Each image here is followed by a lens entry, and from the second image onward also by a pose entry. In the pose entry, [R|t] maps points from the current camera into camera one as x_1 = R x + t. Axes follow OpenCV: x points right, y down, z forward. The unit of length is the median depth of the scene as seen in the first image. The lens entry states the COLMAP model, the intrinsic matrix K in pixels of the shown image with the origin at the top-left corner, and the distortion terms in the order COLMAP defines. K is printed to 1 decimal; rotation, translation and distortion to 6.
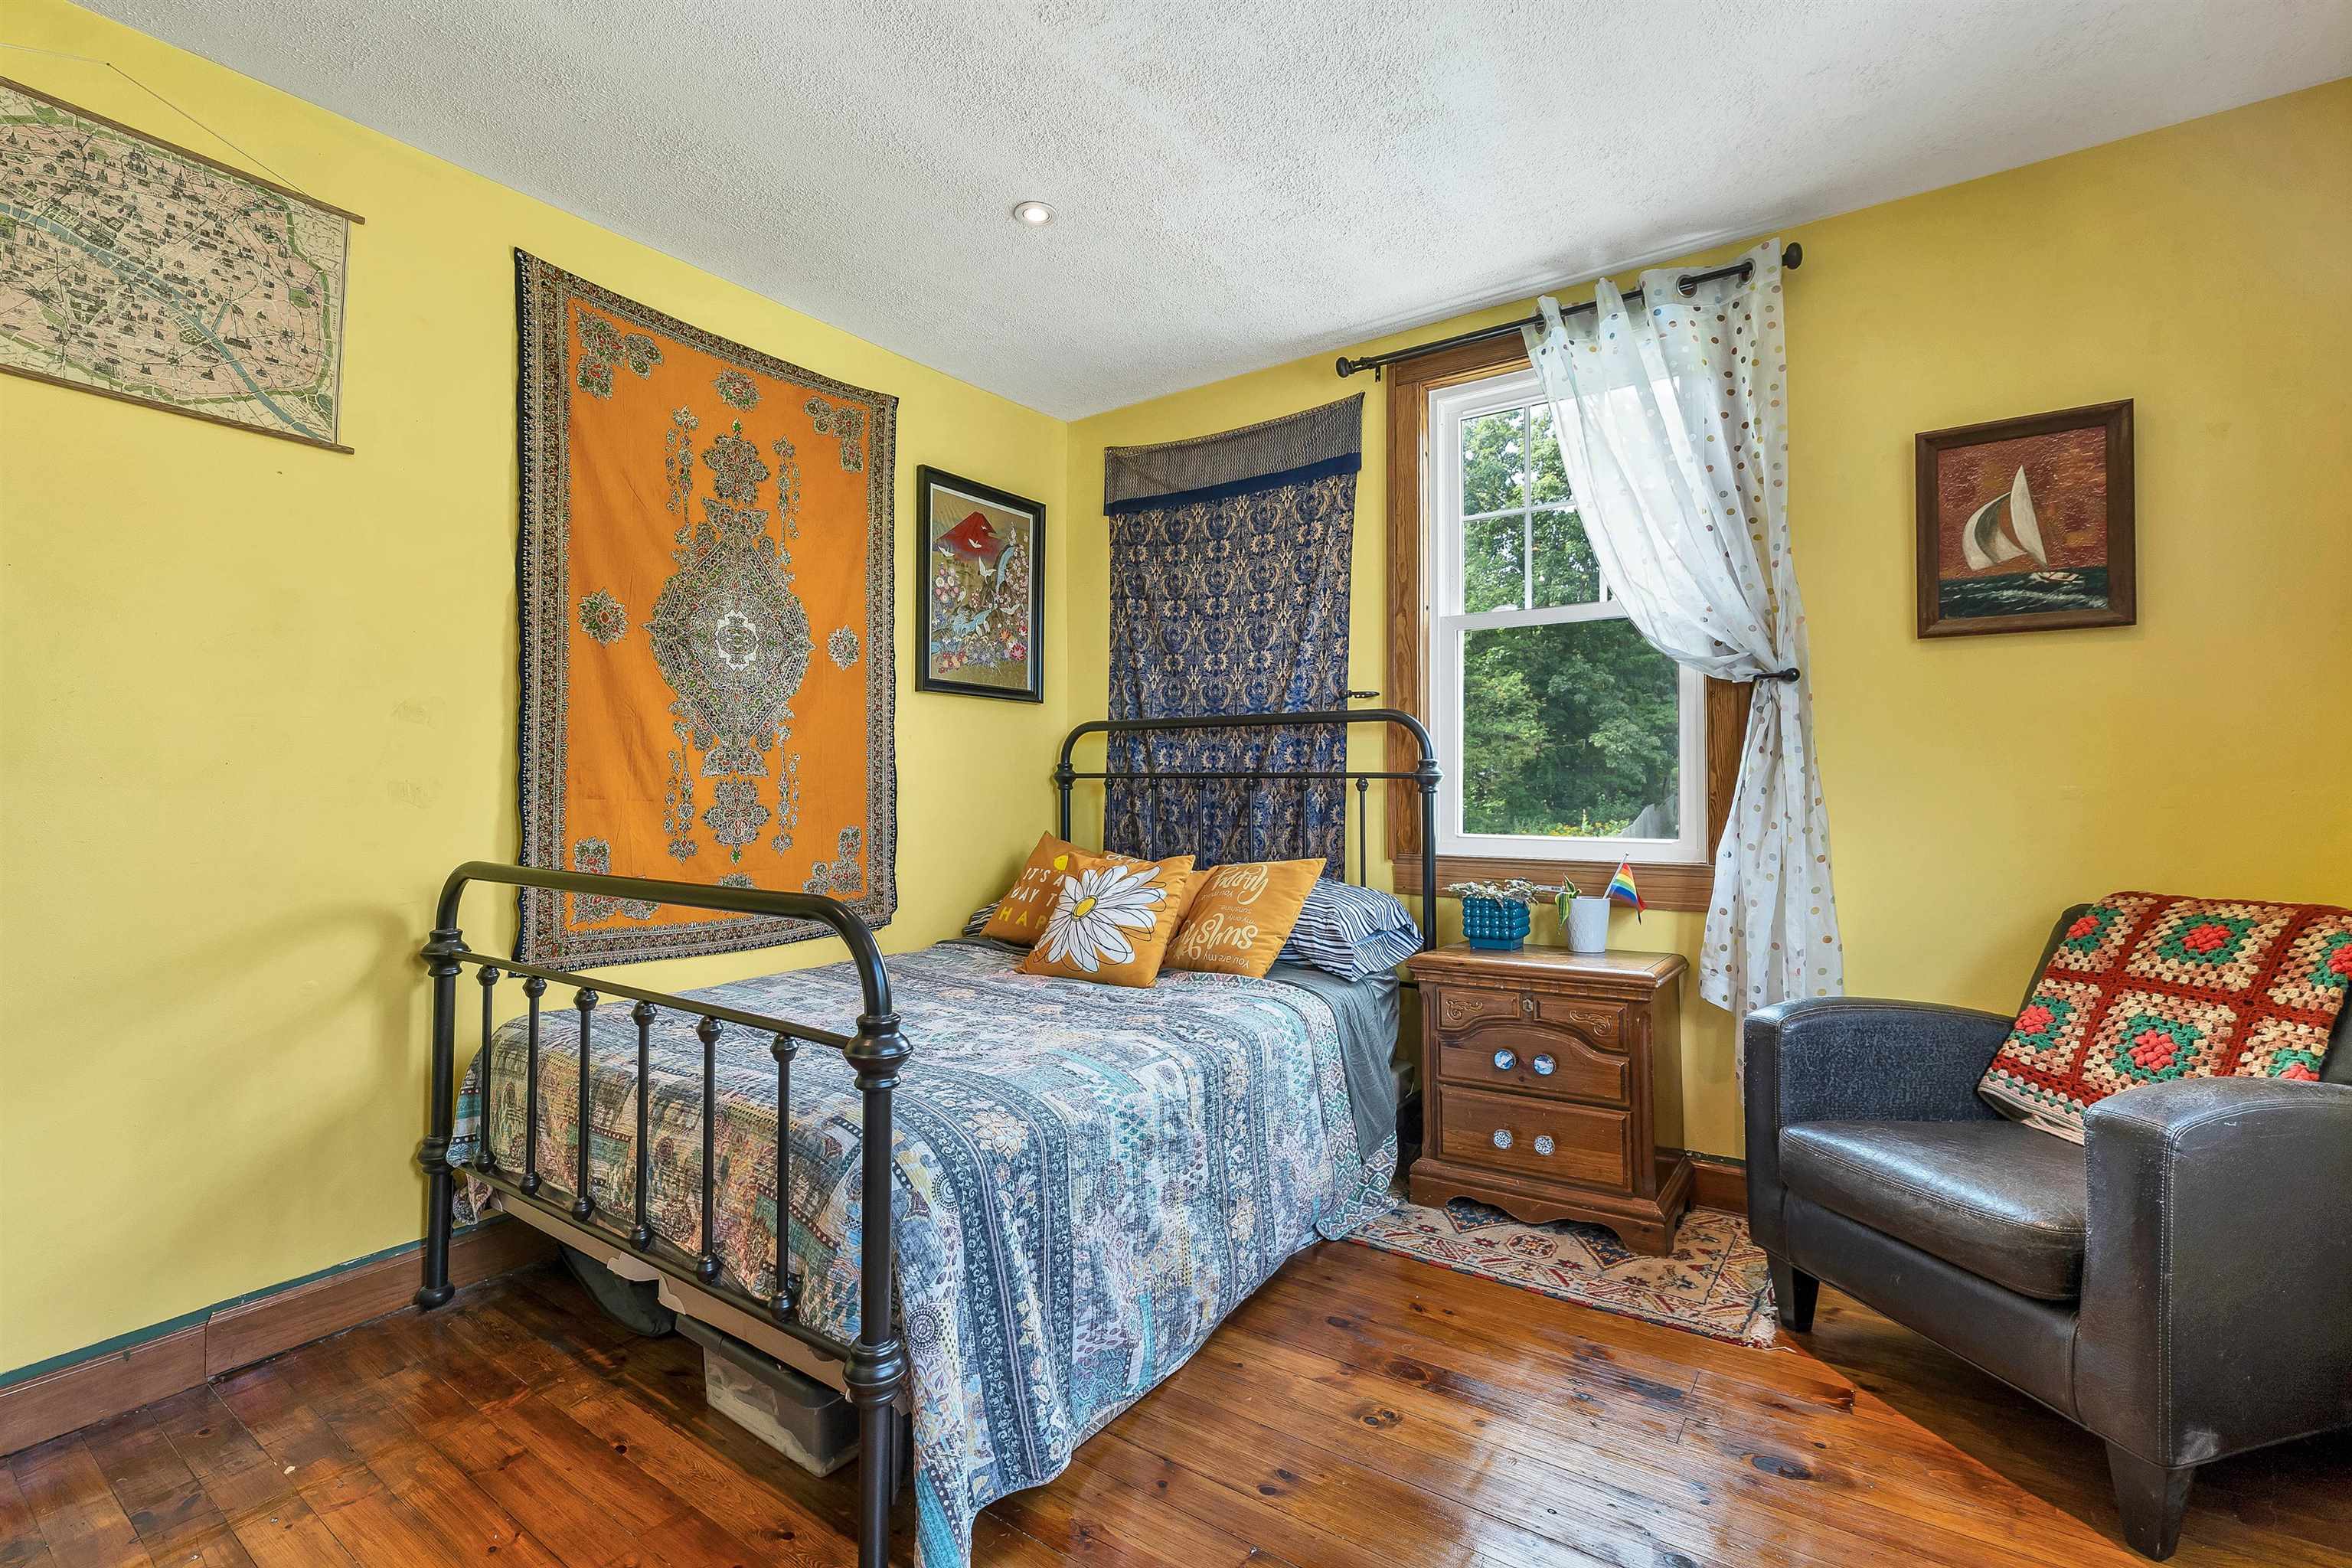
lens RADIAL K [[1032.7, 0, 1177.4], [0, 1032.7, 763.6], [0, 0, 1]] dist [0.001010, 0.000187]
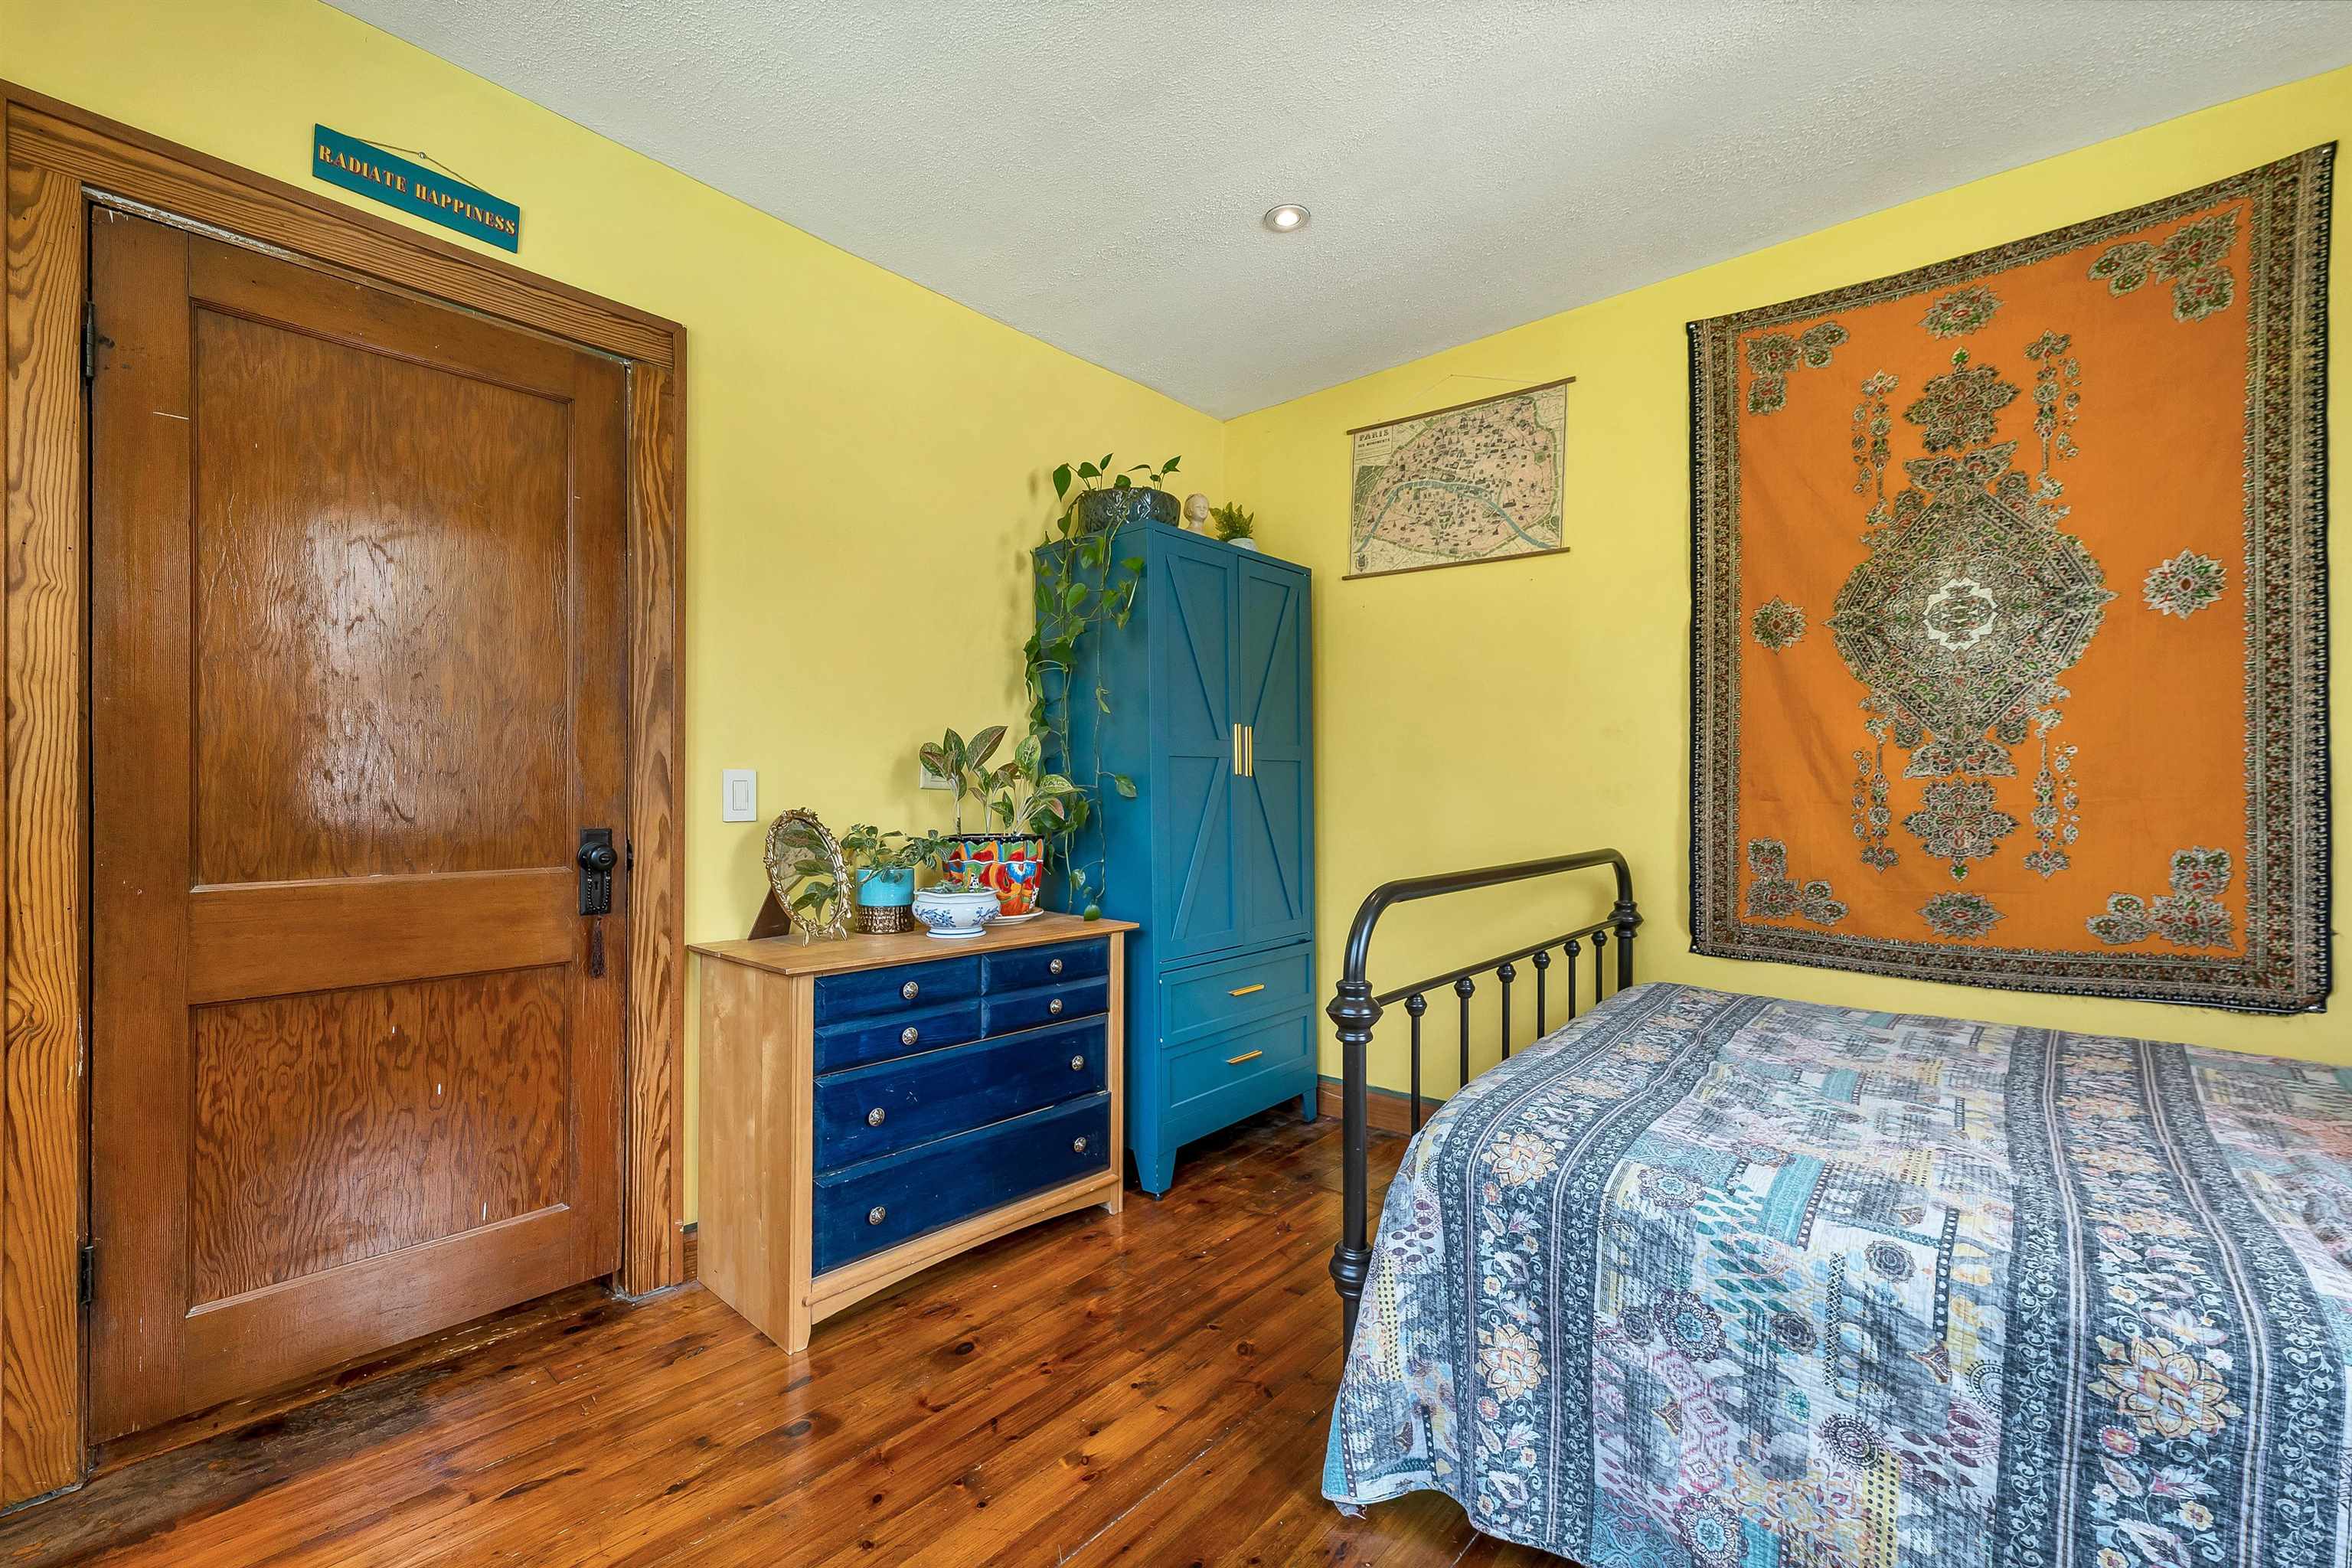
lens RADIAL K [[973.3, 0, 1176.0], [0, 973.3, 784.0], [0, 0, 1]] dist [0.003476, -0.000080]
pose [[-0.093612, -0.002658, -0.995605, 0.462264], [0.025135, 0.999671, -0.005032, 0.006899], [0.995291, -0.025496, -0.093514, 0.482936]]
